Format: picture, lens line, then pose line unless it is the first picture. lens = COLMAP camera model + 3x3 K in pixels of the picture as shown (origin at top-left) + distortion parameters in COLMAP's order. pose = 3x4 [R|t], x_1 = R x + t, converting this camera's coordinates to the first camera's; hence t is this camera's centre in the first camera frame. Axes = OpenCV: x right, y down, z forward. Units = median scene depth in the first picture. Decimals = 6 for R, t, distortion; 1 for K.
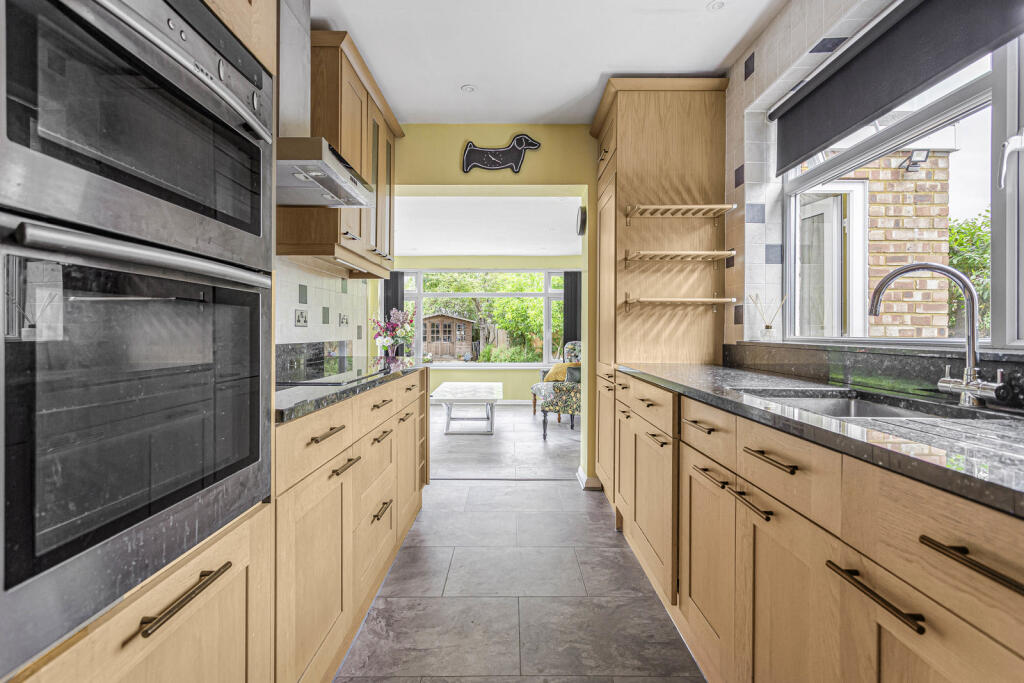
lens RADIAL K [[507.0, 0, 509.7], [0, 507.0, 354.4], [0, 0, 1]] dist [0.002607, 0.001891]
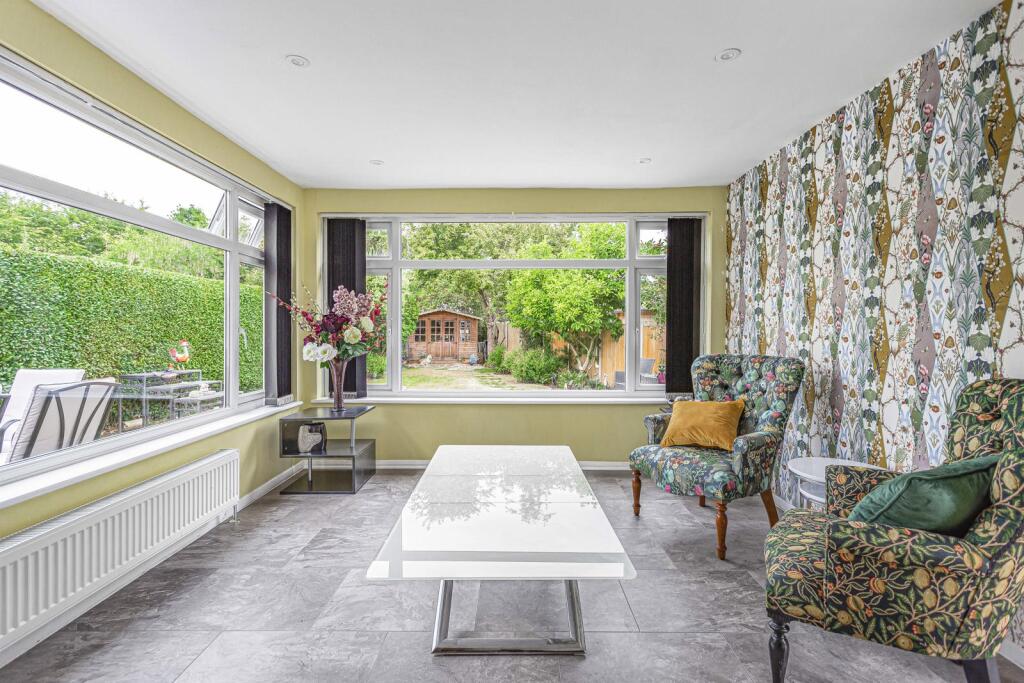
lens RADIAL K [[507.0, 0, 509.7], [0, 507.0, 354.4], [0, 0, 1]] dist [0.002607, 0.001891]
pose [[0.999986, 0.000564, -0.005169, -0.023792], [-0.000544, 0.999992, 0.003895, -0.010448], [0.005171, -0.003892, 0.999979, 0.203644]]
